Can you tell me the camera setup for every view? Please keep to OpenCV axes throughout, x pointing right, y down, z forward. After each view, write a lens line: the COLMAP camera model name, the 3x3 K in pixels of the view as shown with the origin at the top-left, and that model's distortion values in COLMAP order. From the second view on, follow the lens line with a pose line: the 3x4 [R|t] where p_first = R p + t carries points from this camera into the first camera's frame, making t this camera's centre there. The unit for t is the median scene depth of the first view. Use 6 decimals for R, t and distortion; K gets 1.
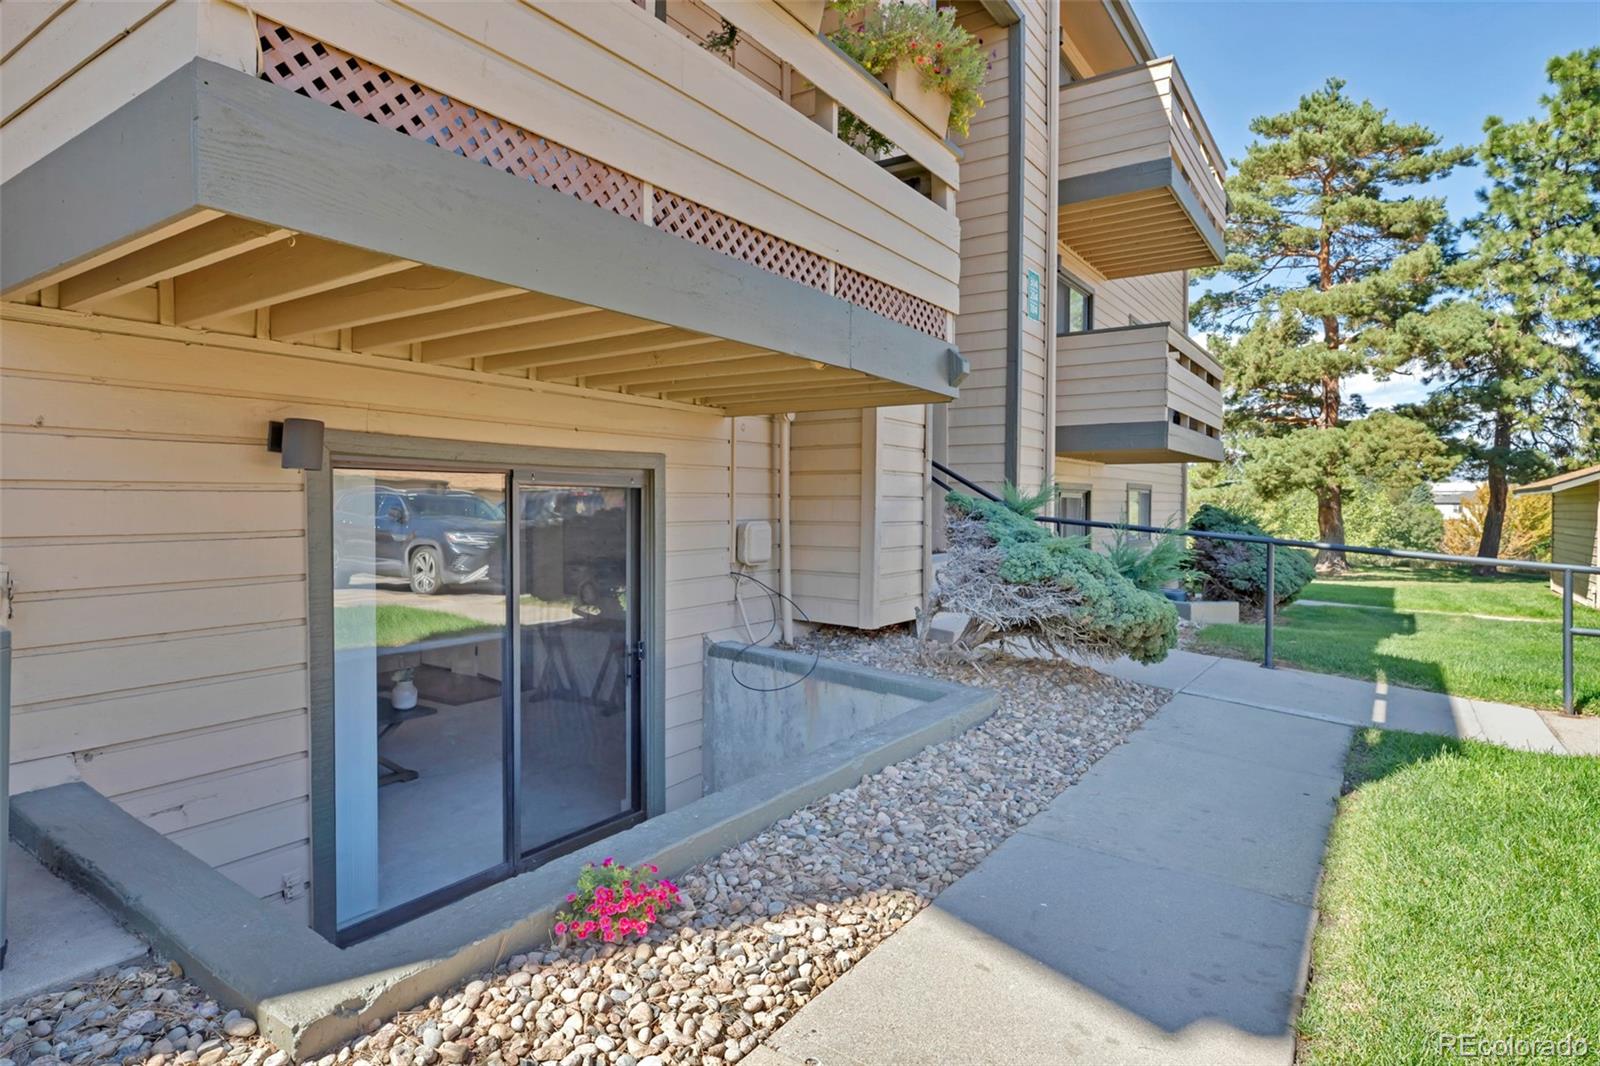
lens RADIAL K [[861.8, 0, 800.0], [0, 861.8, 533.0], [0, 0, 1]] dist [-0.029866, 0.000230]
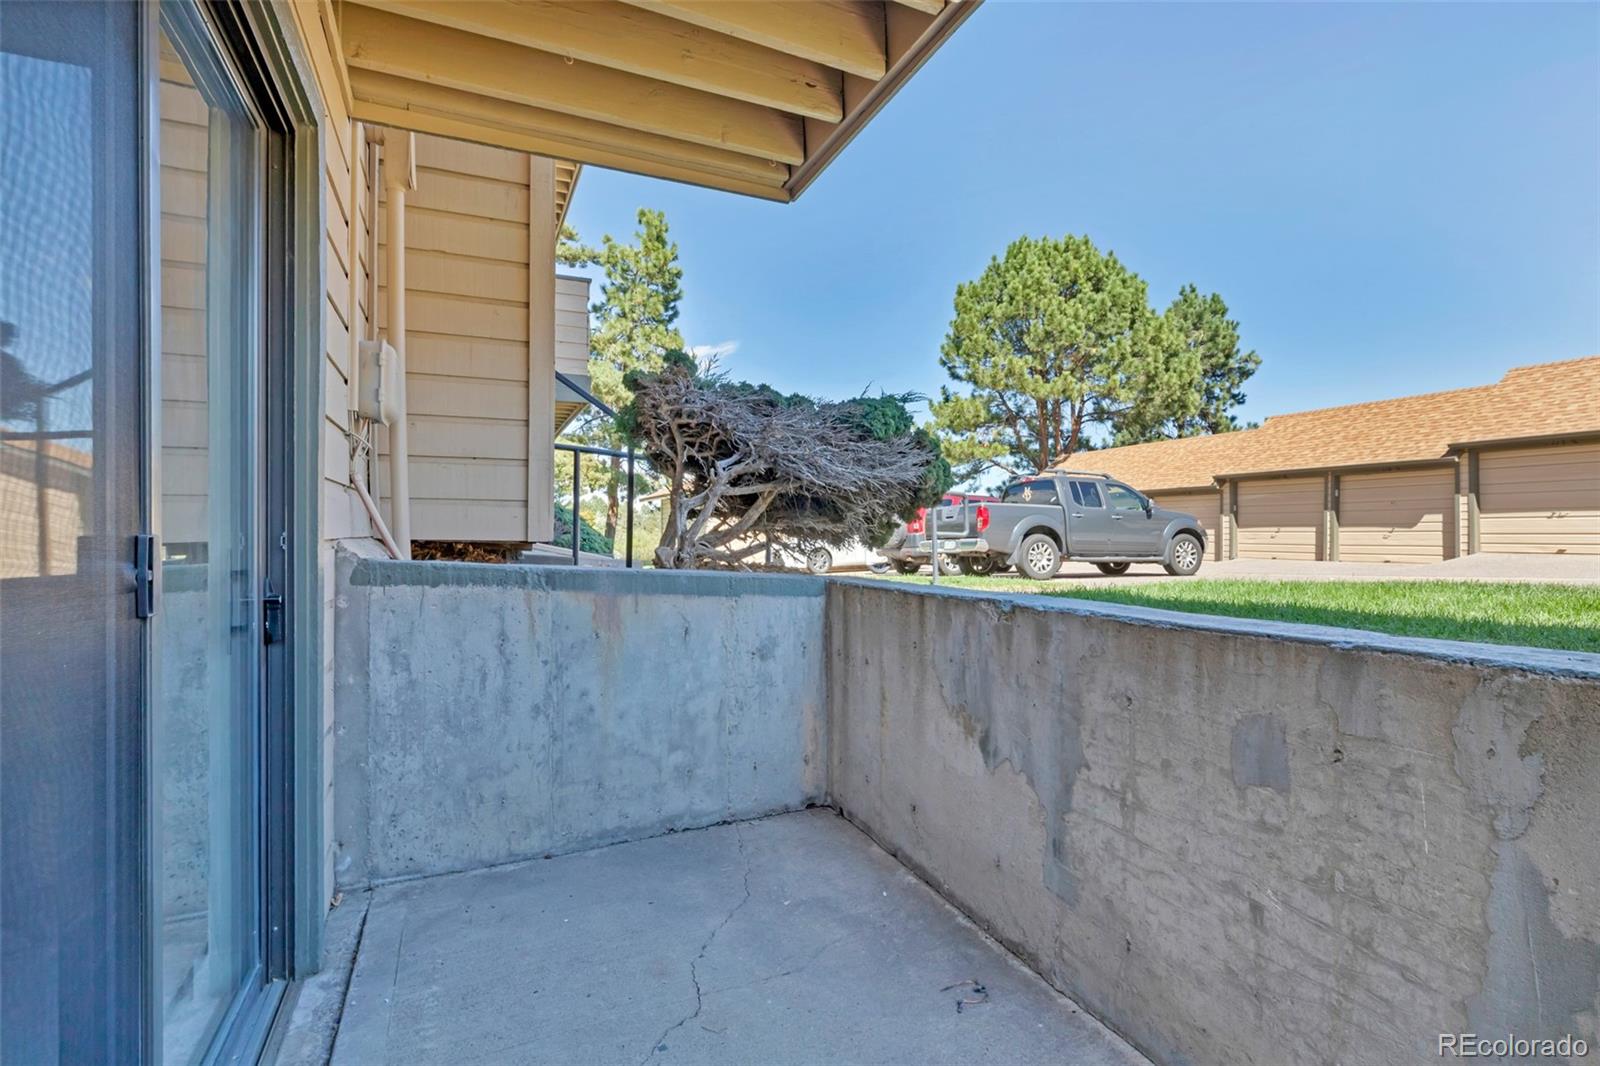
lens RADIAL K [[739.5, 0, 800.0], [0, 739.5, 533.0], [0, 0, 1]] dist [0.003315, 0.000250]
pose [[0.529188, -0.009022, 0.848457, -0.340426], [0.031757, 0.999453, -0.009179, 0.130031], [-0.847910, 0.031801, 0.529185, 0.585273]]
